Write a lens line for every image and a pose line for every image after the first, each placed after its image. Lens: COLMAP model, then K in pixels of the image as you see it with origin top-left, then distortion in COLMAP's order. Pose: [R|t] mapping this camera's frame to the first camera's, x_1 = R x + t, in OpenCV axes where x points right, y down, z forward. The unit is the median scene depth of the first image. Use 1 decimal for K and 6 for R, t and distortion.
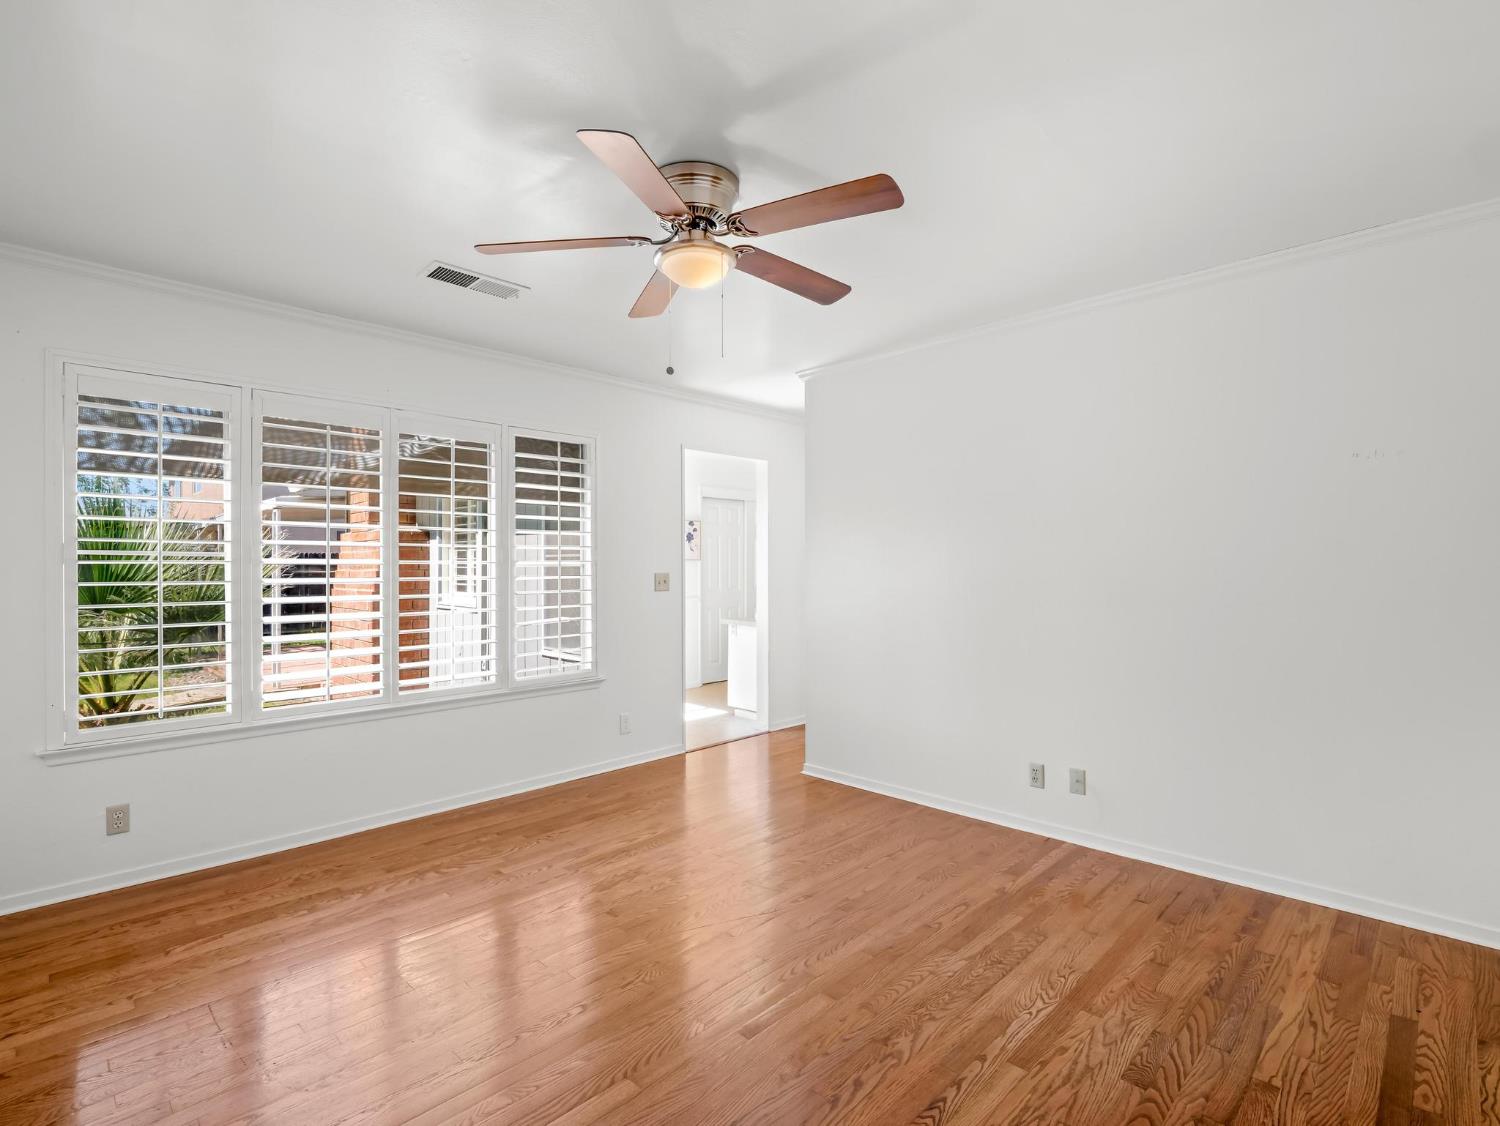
lens RADIAL K [[734.3, 0, 750.0], [0, 734.3, 563.0], [0, 0, 1]] dist [0.000205, 0.000054]
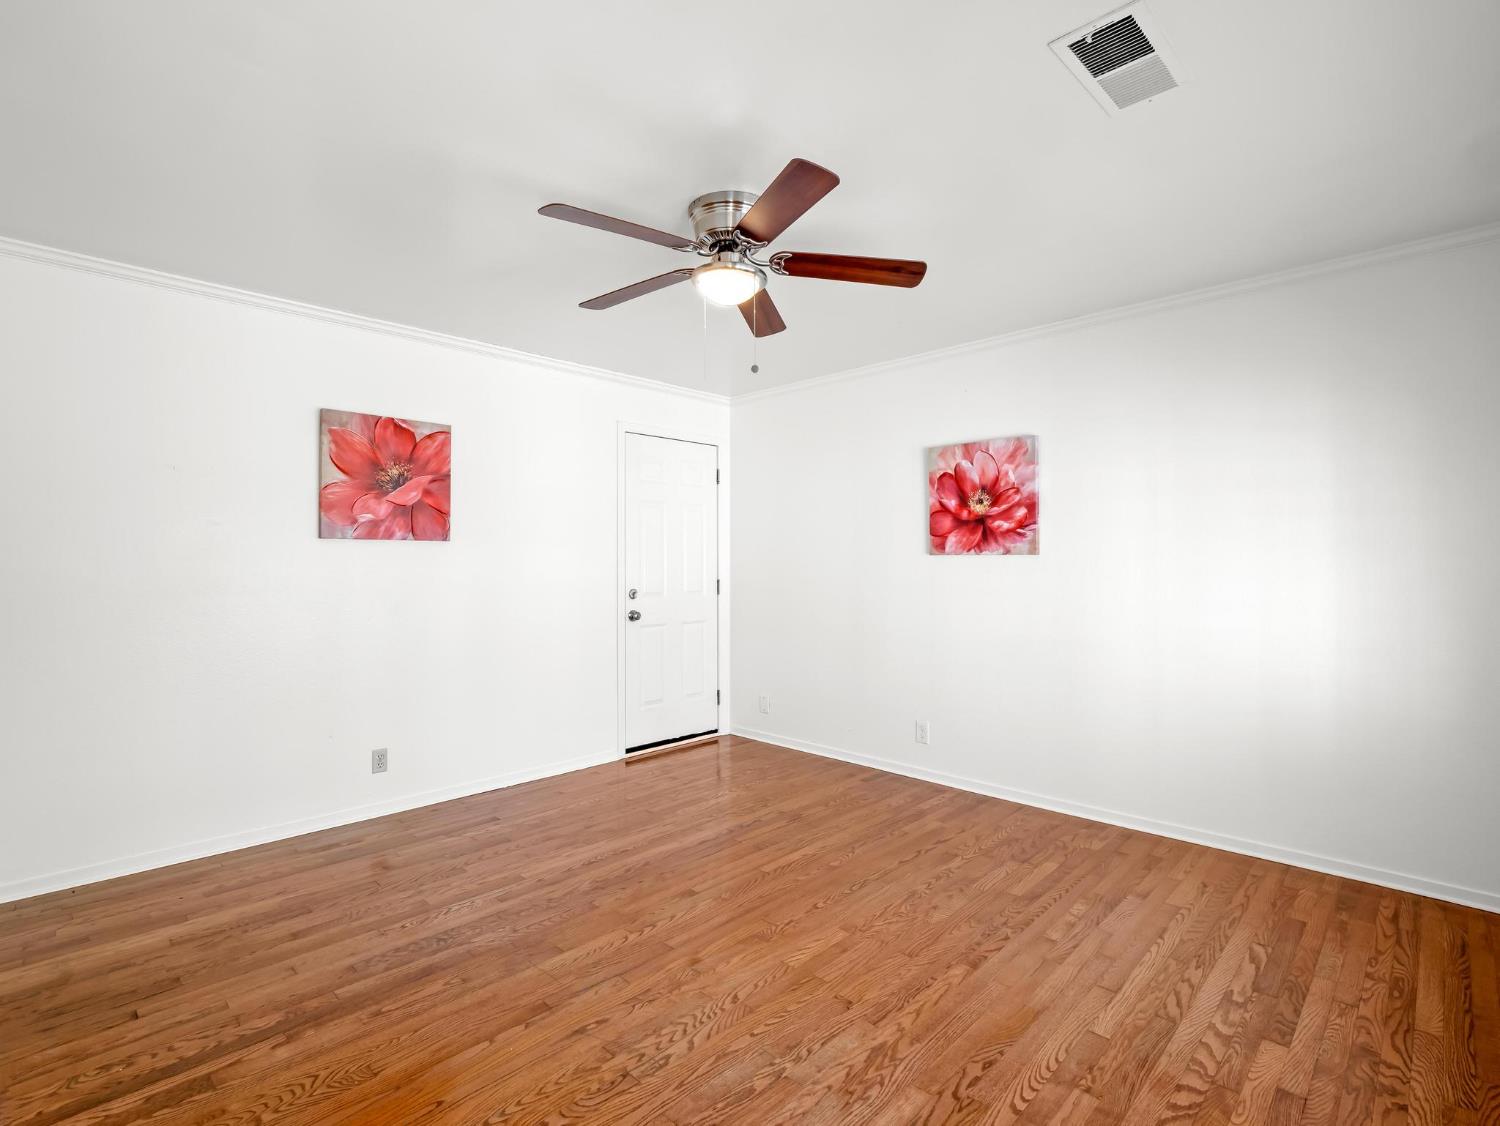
lens RADIAL K [[734.3, 0, 750.0], [0, 734.3, 563.0], [0, 0, 1]] dist [0.000205, 0.000054]
pose [[-0.999987, 0.003359, 0.003789, -0.094210], [0.003339, 0.999980, -0.005387, 0.013510], [-0.003807, -0.005374, -0.999978, 1.814061]]
